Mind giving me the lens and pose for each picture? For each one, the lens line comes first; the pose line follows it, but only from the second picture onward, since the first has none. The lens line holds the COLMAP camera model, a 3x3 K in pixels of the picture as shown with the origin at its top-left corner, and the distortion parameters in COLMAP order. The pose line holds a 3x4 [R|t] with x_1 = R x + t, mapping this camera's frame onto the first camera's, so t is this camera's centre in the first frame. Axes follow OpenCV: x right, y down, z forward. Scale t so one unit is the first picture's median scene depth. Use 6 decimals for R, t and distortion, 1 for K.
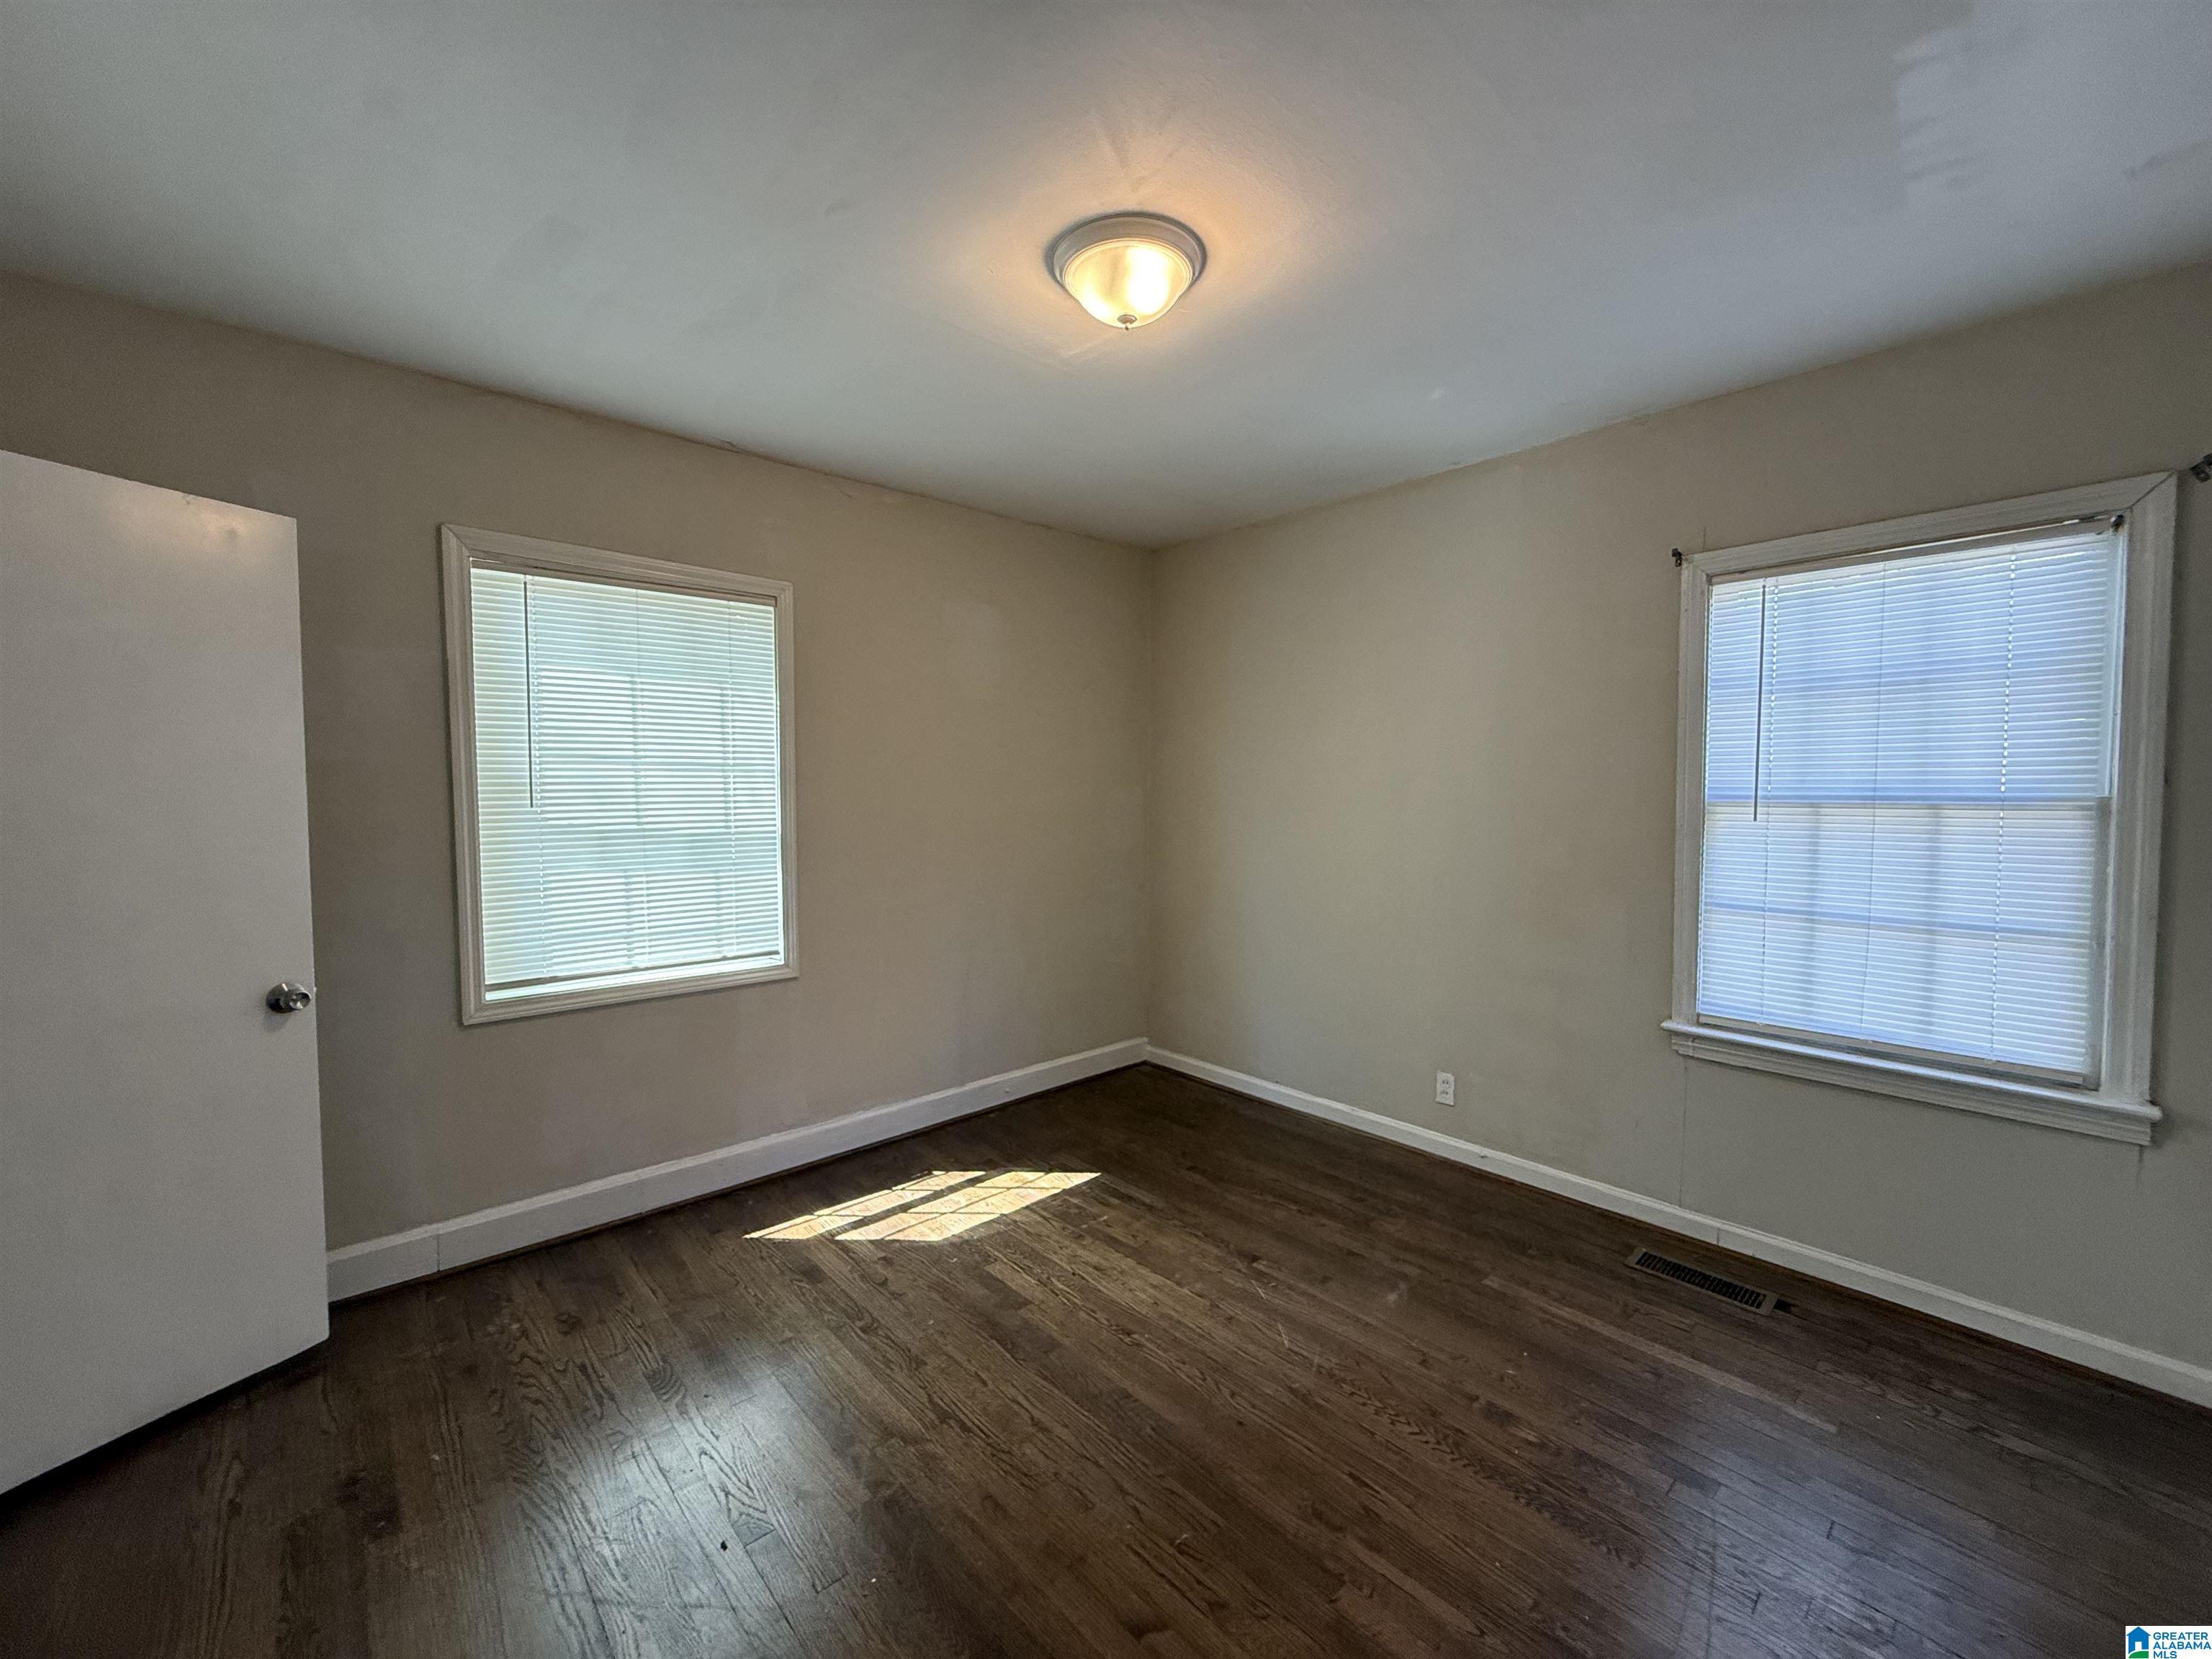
lens RADIAL K [[891.0, 0, 1106.0], [0, 891.0, 829.5], [0, 0, 1]] dist [0.000240, 0.000207]
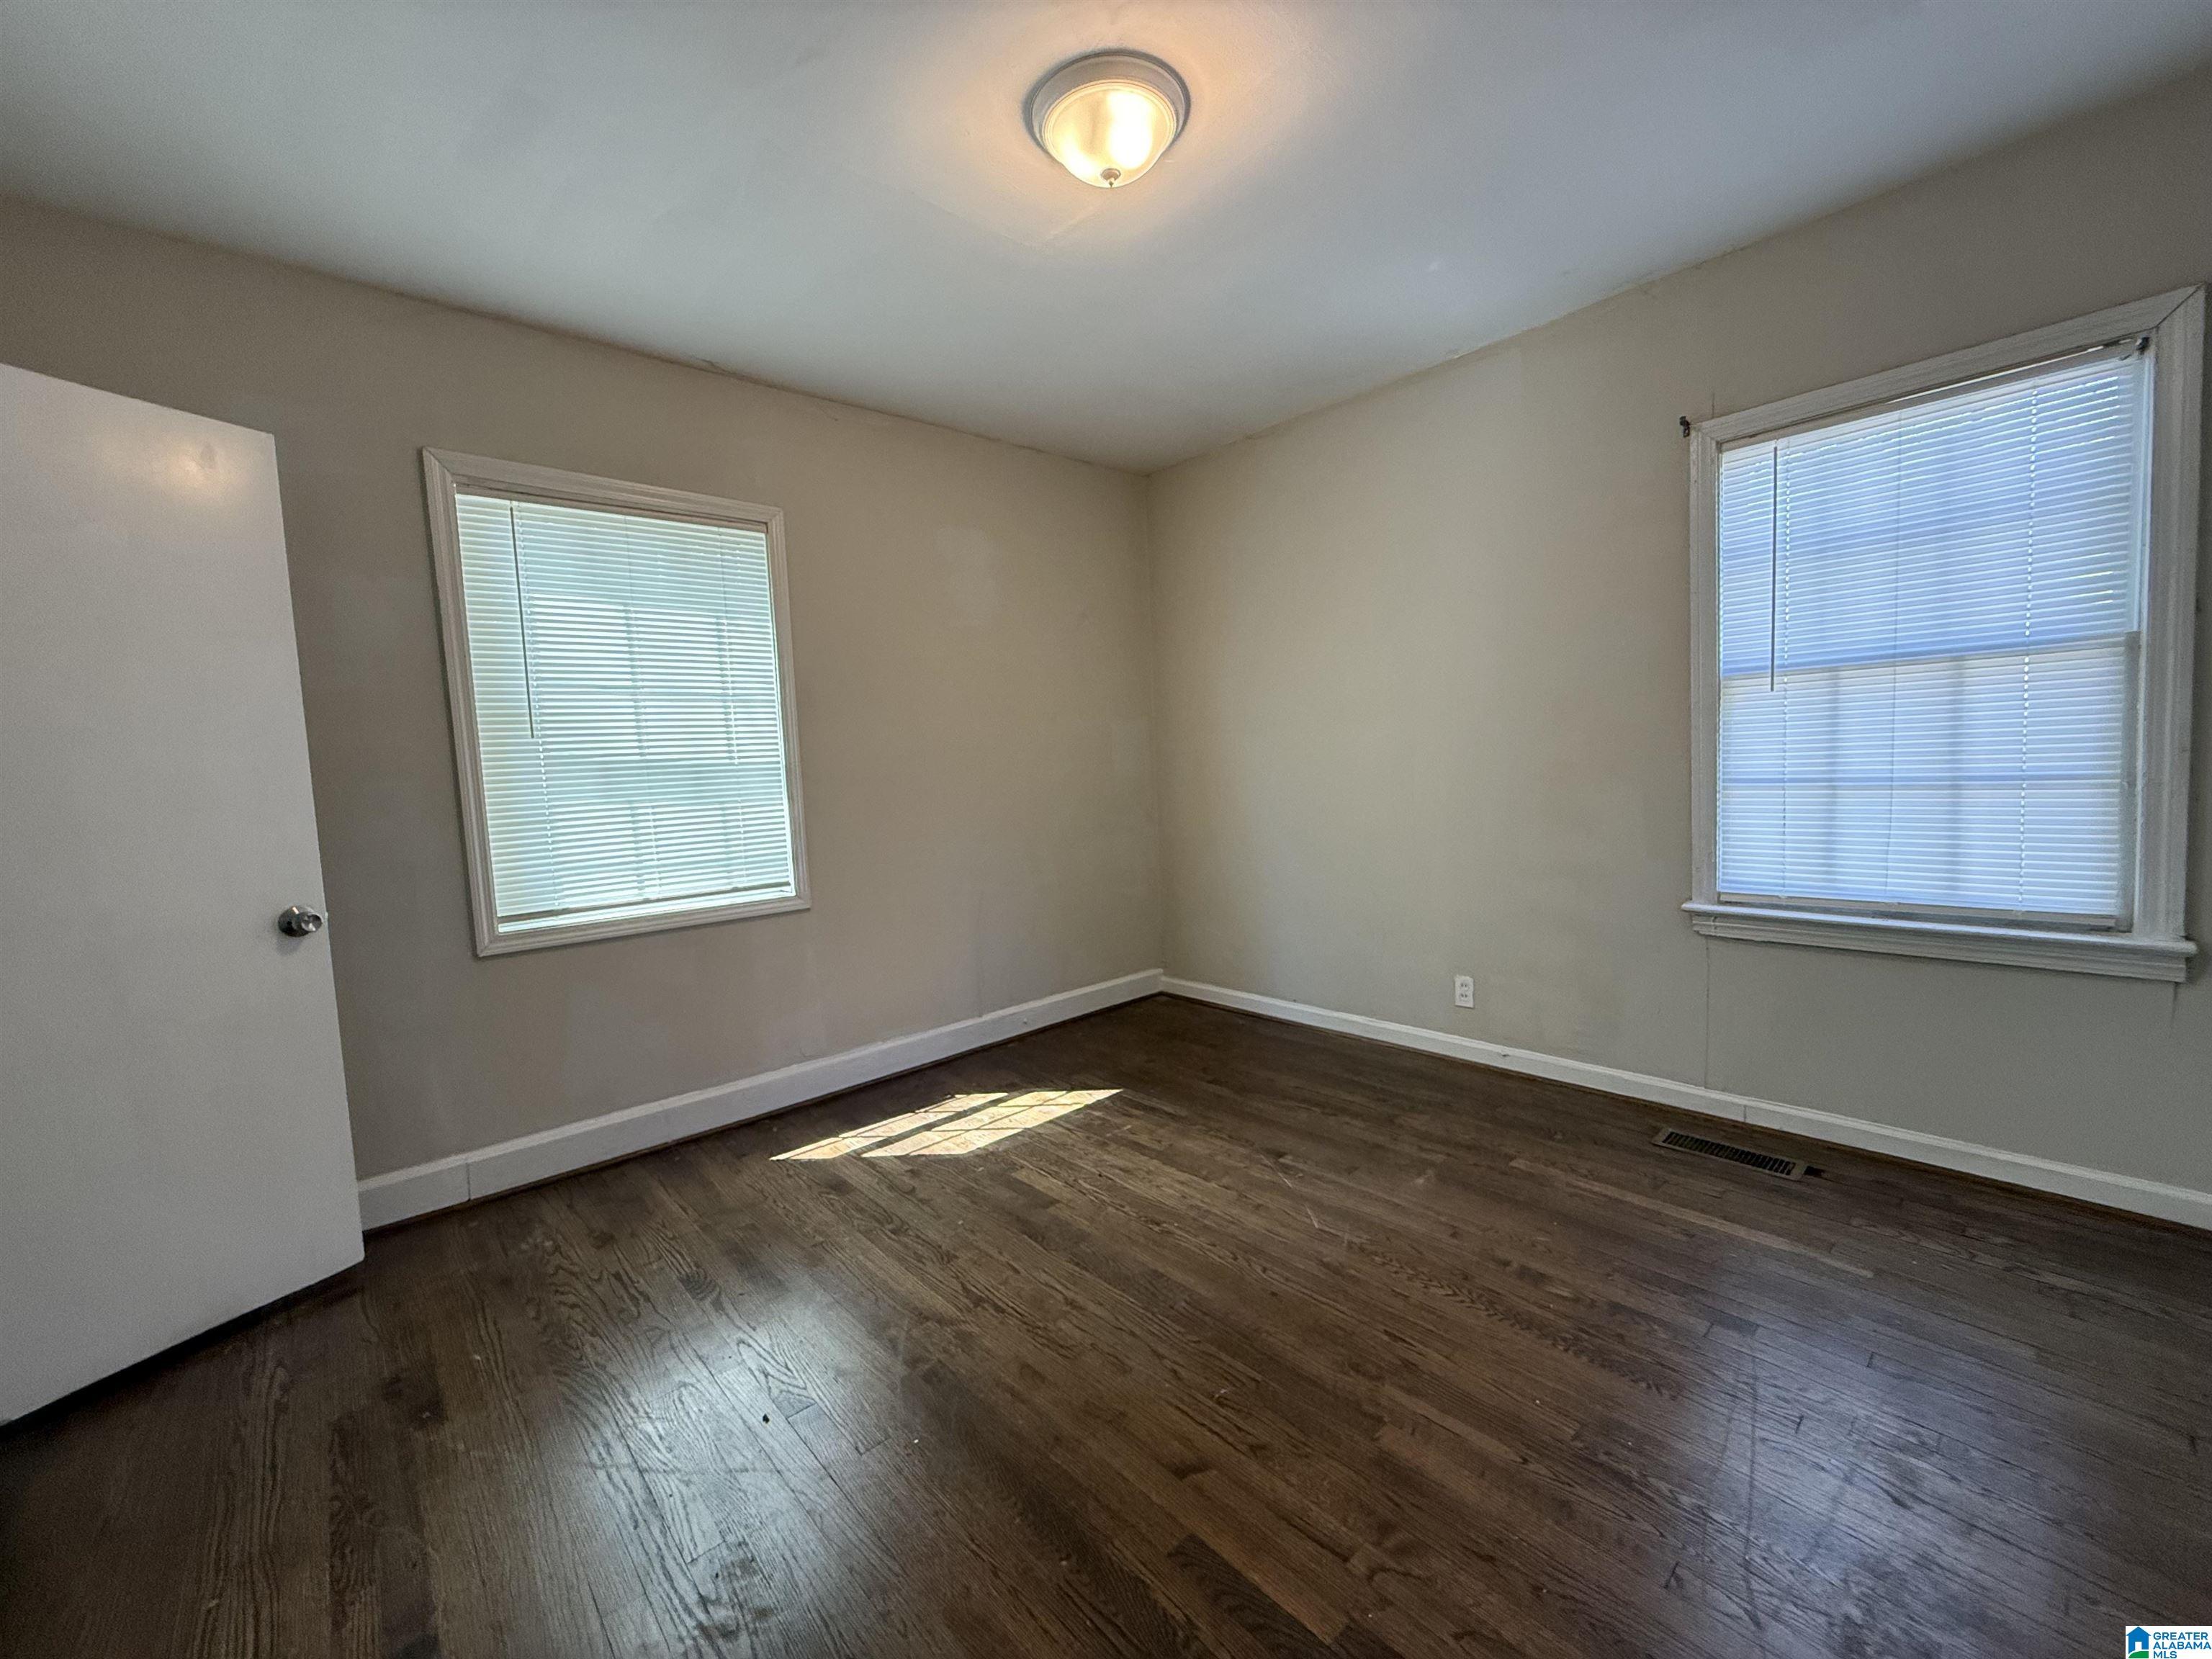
lens RADIAL K [[891.0, 0, 1106.0], [0, 891.0, 829.5], [0, 0, 1]] dist [0.000240, 0.000207]
pose [[0.998938, -0.045549, -0.006953, -0.006187], [0.045725, 0.998570, 0.027686, 0.100605], [0.005682, -0.027975, 0.999592, 0.012164]]
